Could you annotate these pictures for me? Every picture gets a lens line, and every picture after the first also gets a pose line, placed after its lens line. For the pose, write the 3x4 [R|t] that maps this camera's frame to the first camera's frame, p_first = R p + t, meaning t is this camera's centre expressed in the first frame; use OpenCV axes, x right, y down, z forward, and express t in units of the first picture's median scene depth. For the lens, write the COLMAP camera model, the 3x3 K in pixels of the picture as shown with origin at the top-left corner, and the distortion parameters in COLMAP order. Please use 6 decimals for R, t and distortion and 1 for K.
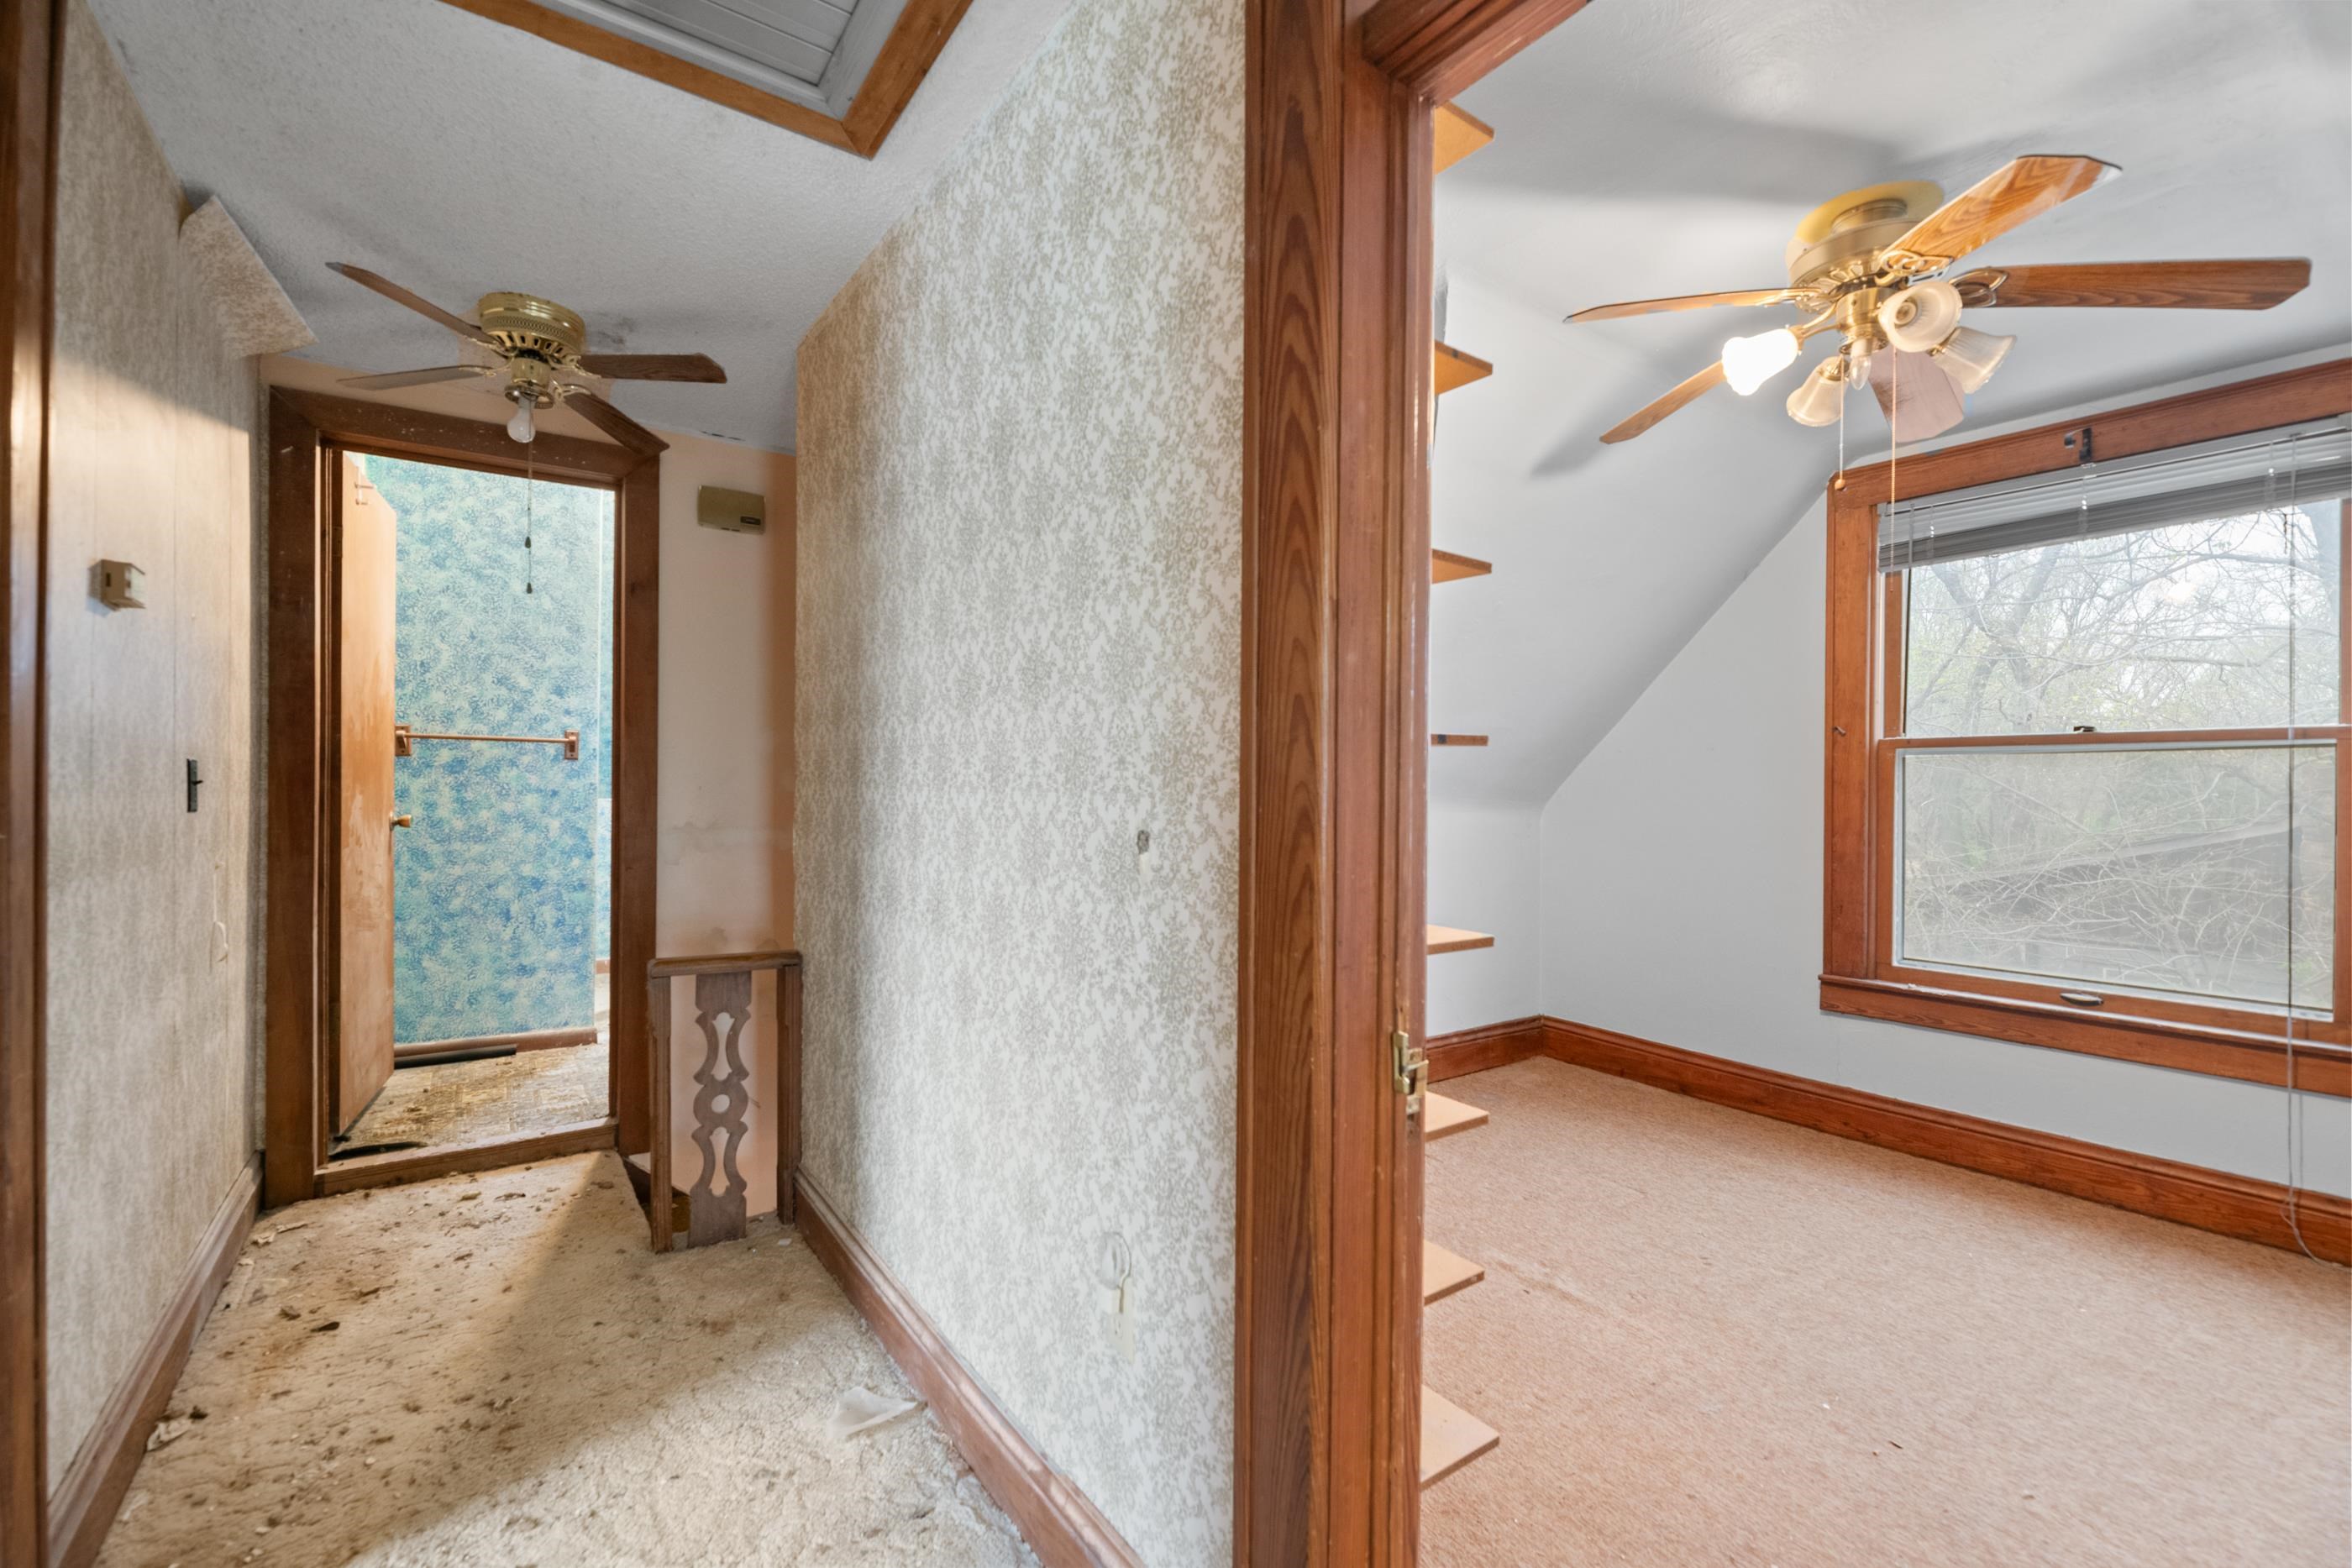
lens RADIAL K [[997.0, 0, 1176.0], [0, 997.0, 779.0], [0, 0, 1]] dist [-0.003409, -0.000848]
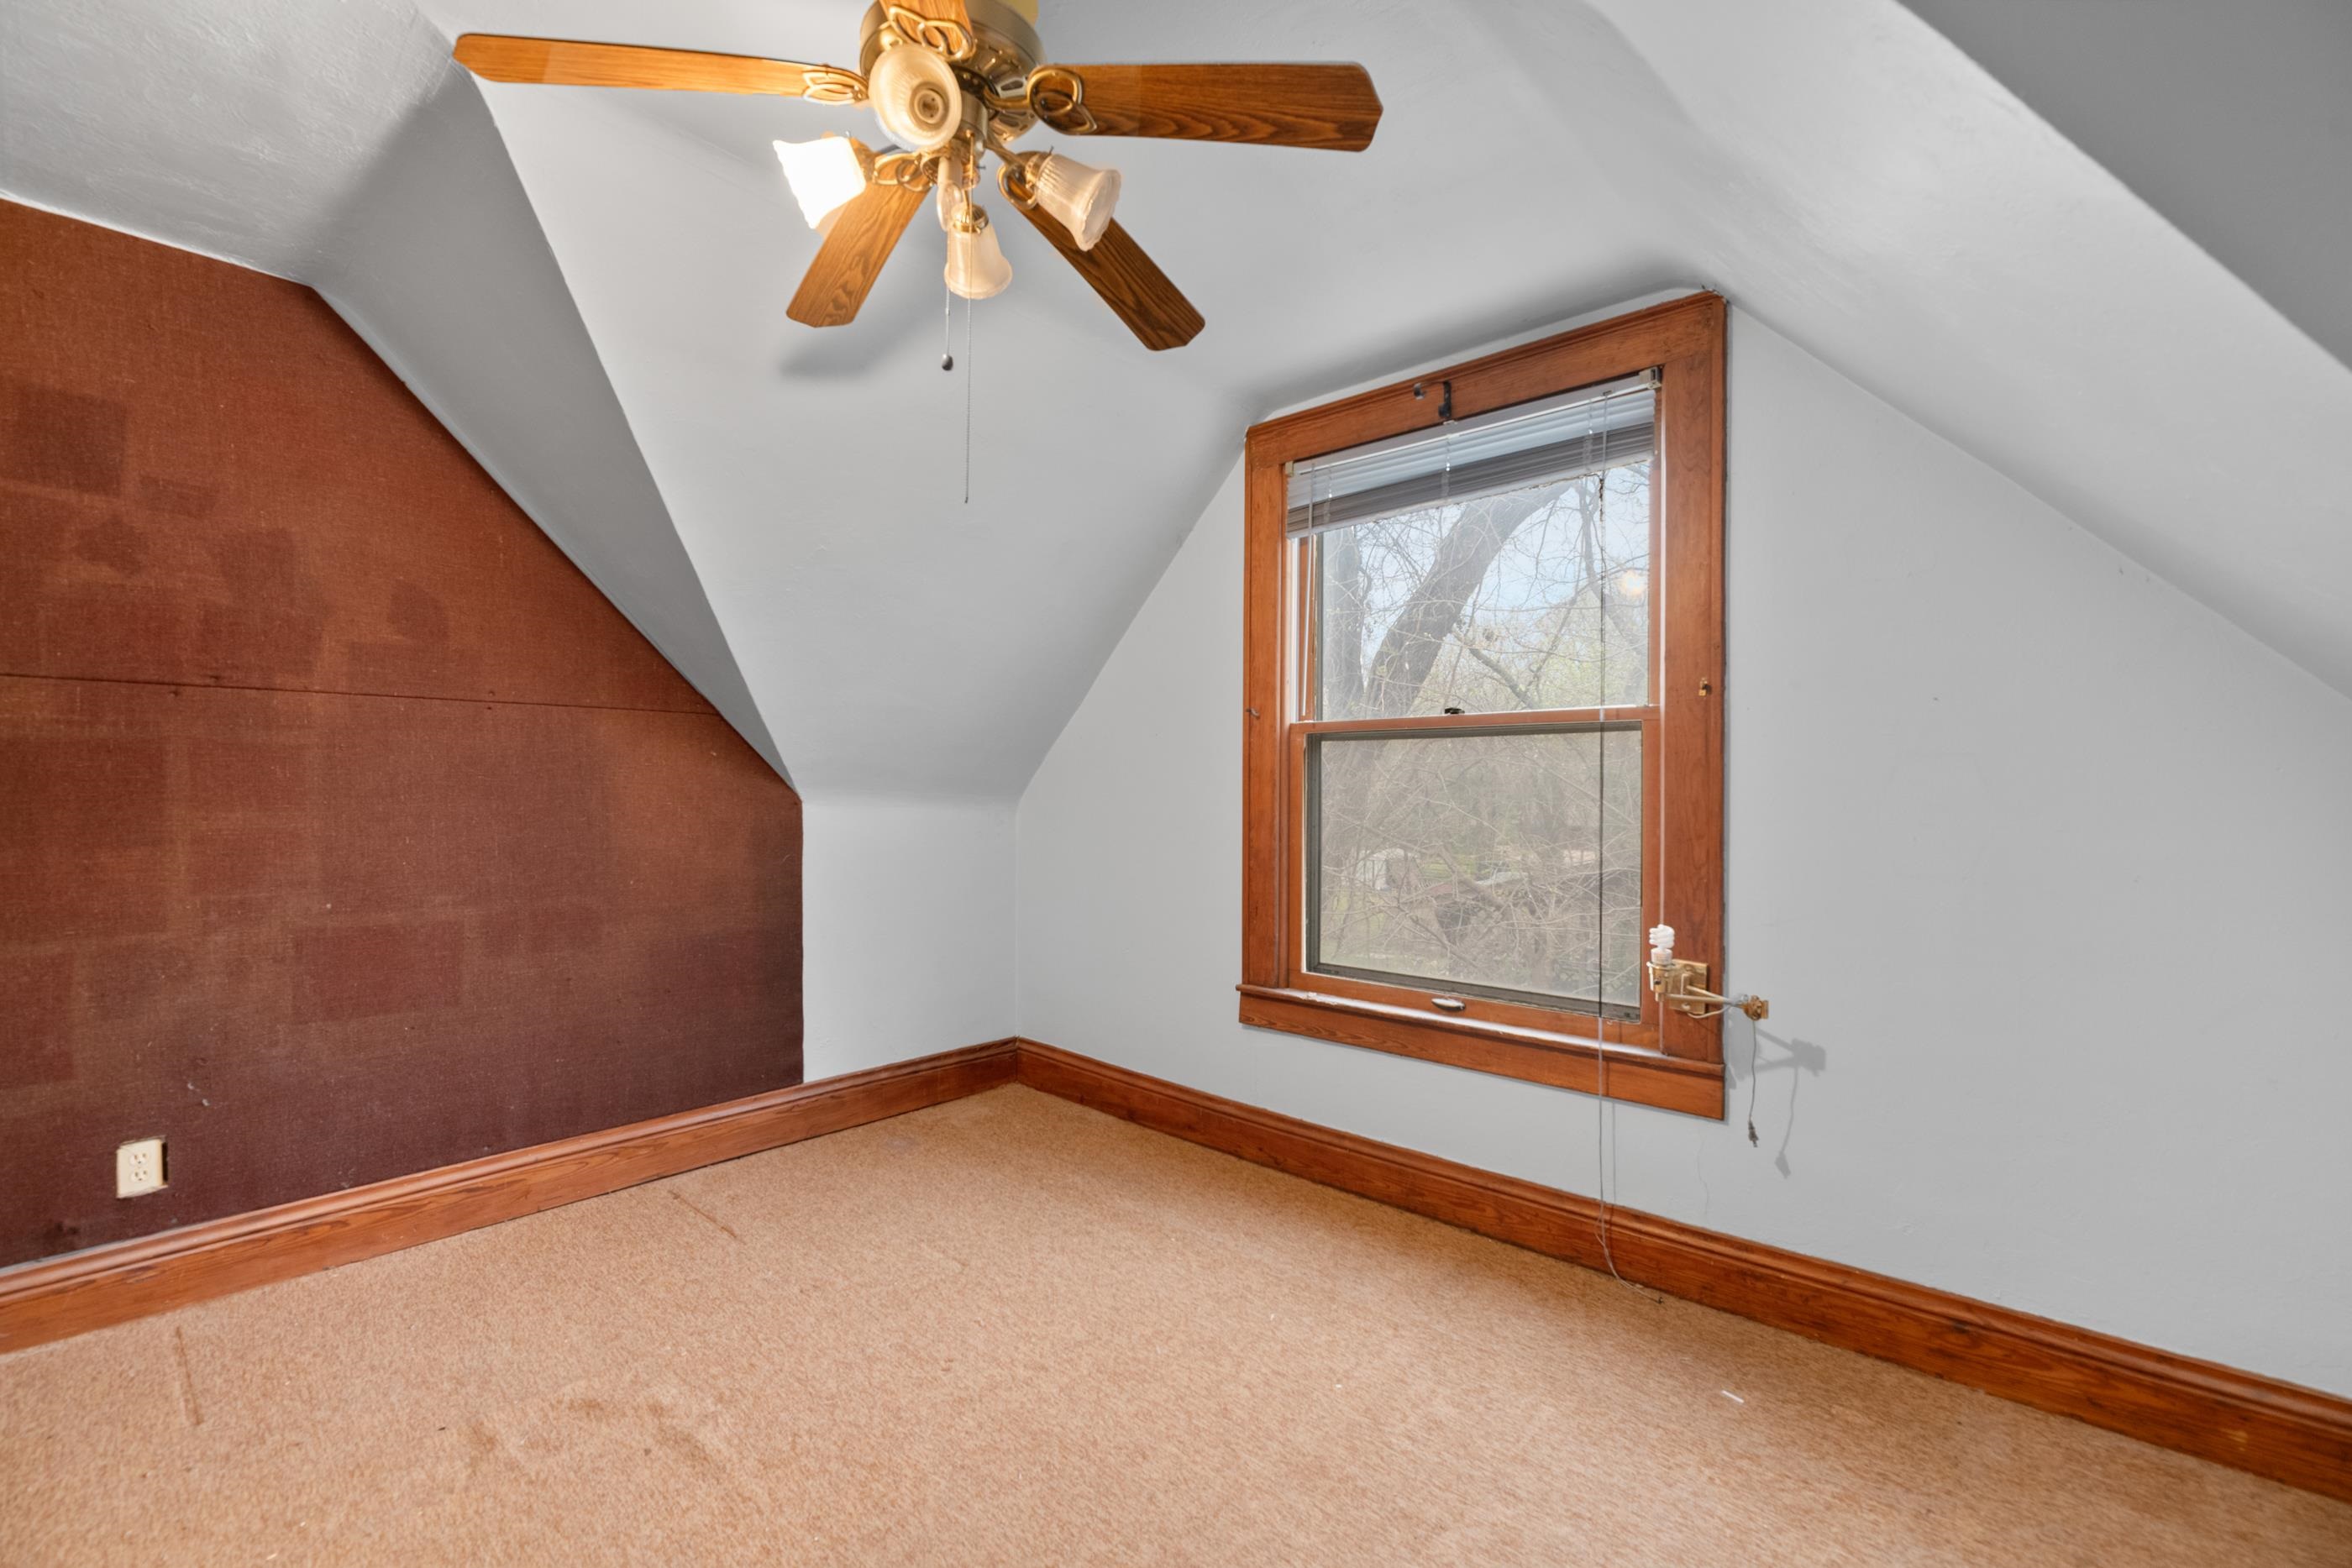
lens RADIAL K [[997.0, 0, 1172.8], [0, 997.0, 777.9], [0, 0, 1]] dist [-0.003409, -0.000848]
pose [[0.975463, -0.000766, 0.220160, 0.417296], [0.001402, 0.999995, -0.002730, 0.012983], [-0.220157, 0.002972, 0.975460, 0.141927]]
